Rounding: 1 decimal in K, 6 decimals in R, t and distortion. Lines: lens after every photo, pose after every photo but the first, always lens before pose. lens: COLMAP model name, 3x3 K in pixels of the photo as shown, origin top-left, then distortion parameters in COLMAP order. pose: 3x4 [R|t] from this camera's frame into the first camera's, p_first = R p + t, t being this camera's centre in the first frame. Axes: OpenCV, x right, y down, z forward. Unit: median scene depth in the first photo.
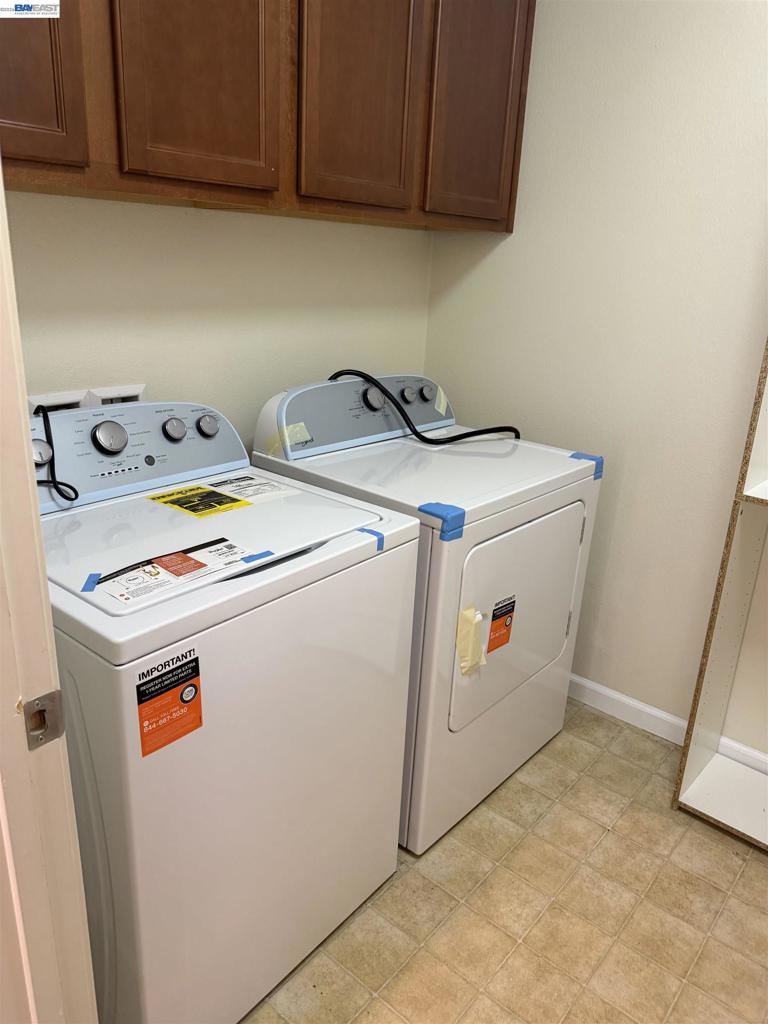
lens RADIAL K [[724.0, 0, 382.8], [0, 724.0, 513.4], [0, 0, 1]] dist [-0.011180, -0.002492]
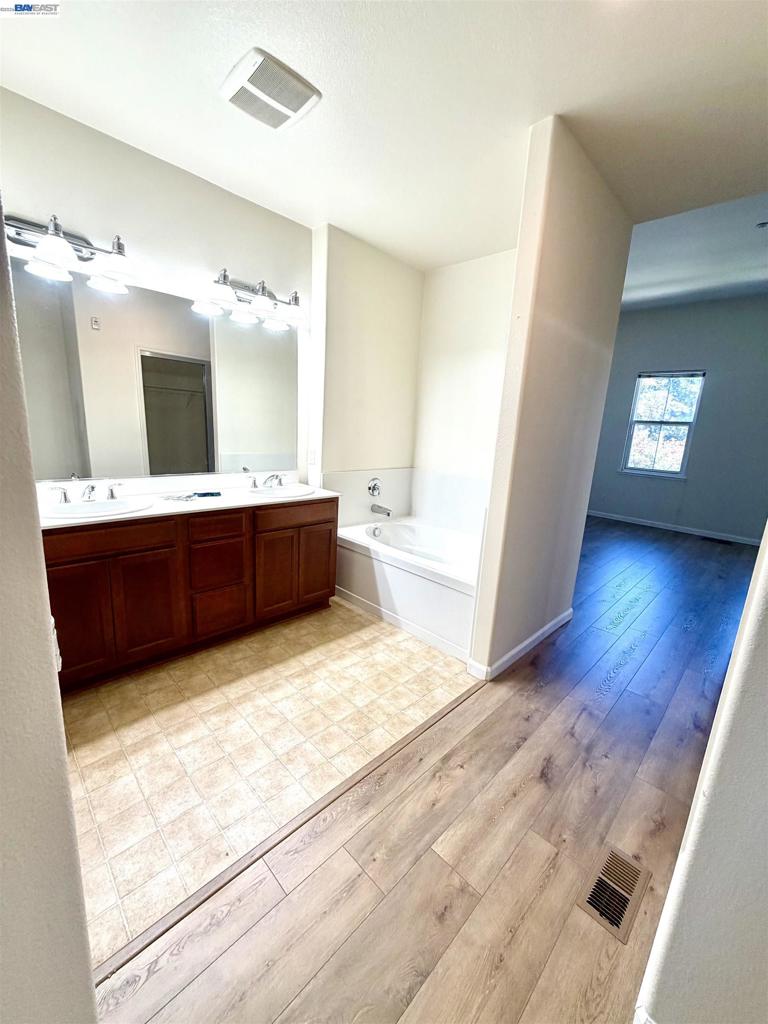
lens RADIAL K [[408.3, 0, 381.8], [0, 408.3, 508.7], [0, 0, 1]] dist [-0.000080, -0.000234]
pose [[-0.080704, 0.140786, -0.986745, 1.042019], [-0.400617, 0.901910, 0.161448, -0.354640], [0.912685, 0.408336, -0.016387, 1.162248]]
